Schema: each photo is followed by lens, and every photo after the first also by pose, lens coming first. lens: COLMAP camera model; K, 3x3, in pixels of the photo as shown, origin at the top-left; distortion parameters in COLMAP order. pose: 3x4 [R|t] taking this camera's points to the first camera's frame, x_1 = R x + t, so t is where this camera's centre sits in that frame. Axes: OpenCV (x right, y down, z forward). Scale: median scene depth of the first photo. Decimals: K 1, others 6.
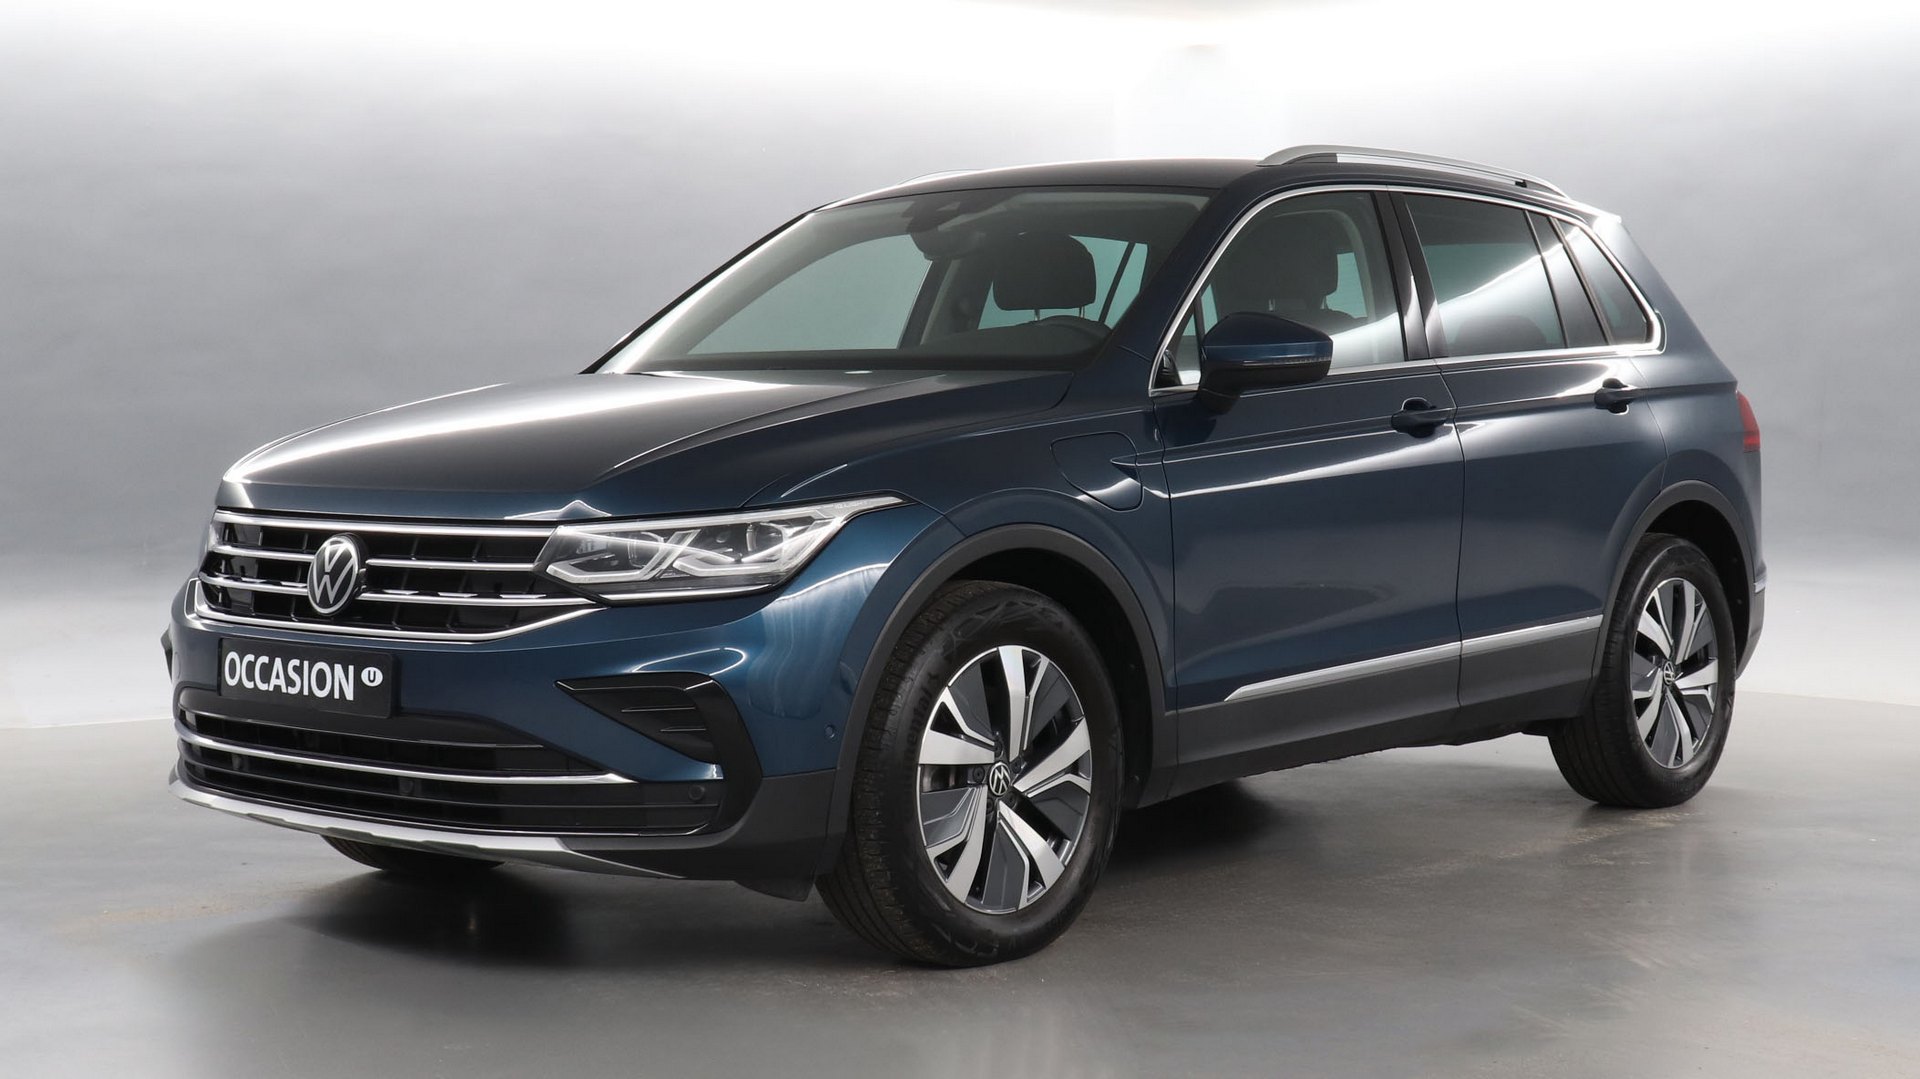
lens RADIAL K [[3100.8, 0, 960.0], [0, 3100.8, 539.5], [0, 0, 1]] dist [-0.030211, -0.091391]
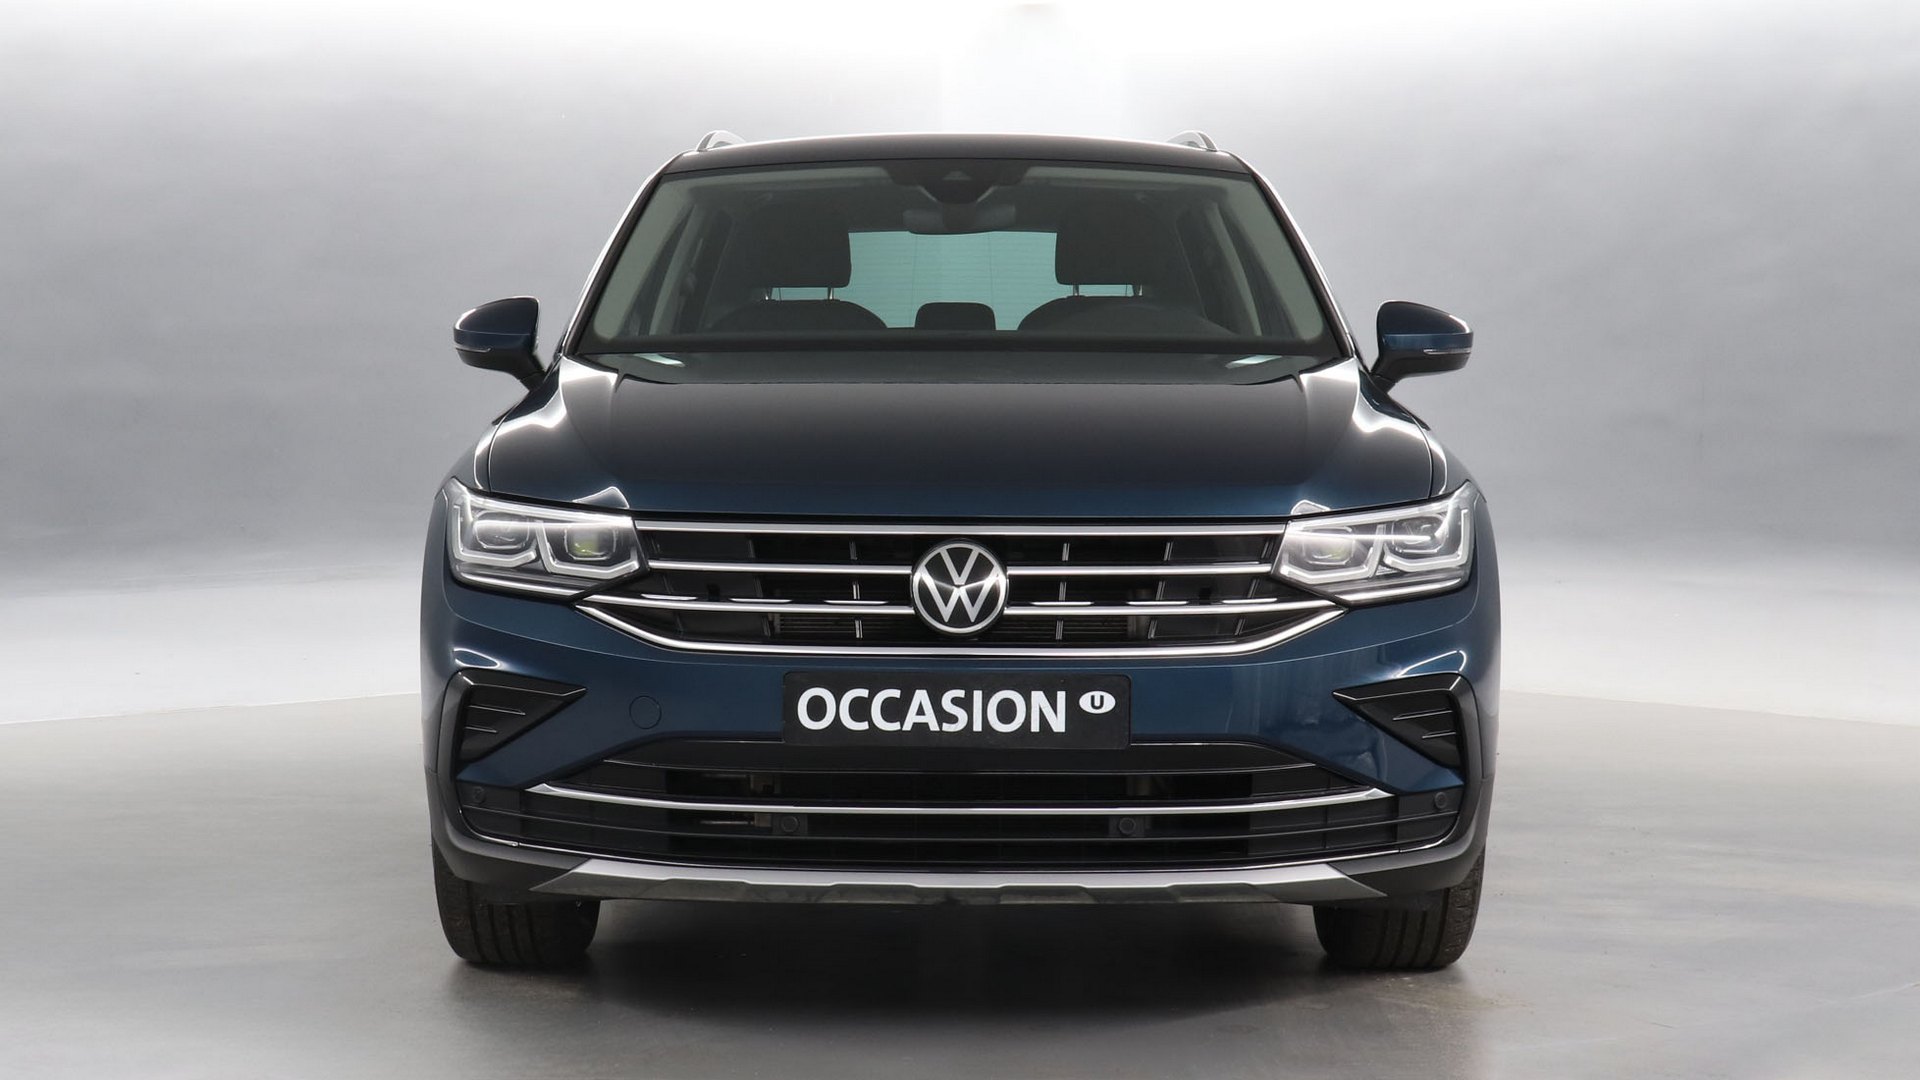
lens RADIAL K [[3100.8, 0, 960.0], [0, 3100.8, 540.0], [0, 0, 1]] dist [-0.030211, -0.091391]
pose [[0.747394, -0.028561, 0.663766, -0.771725], [0.026684, 0.999560, 0.012964, -0.012929], [-0.663844, 0.008023, 0.747828, 0.369055]]
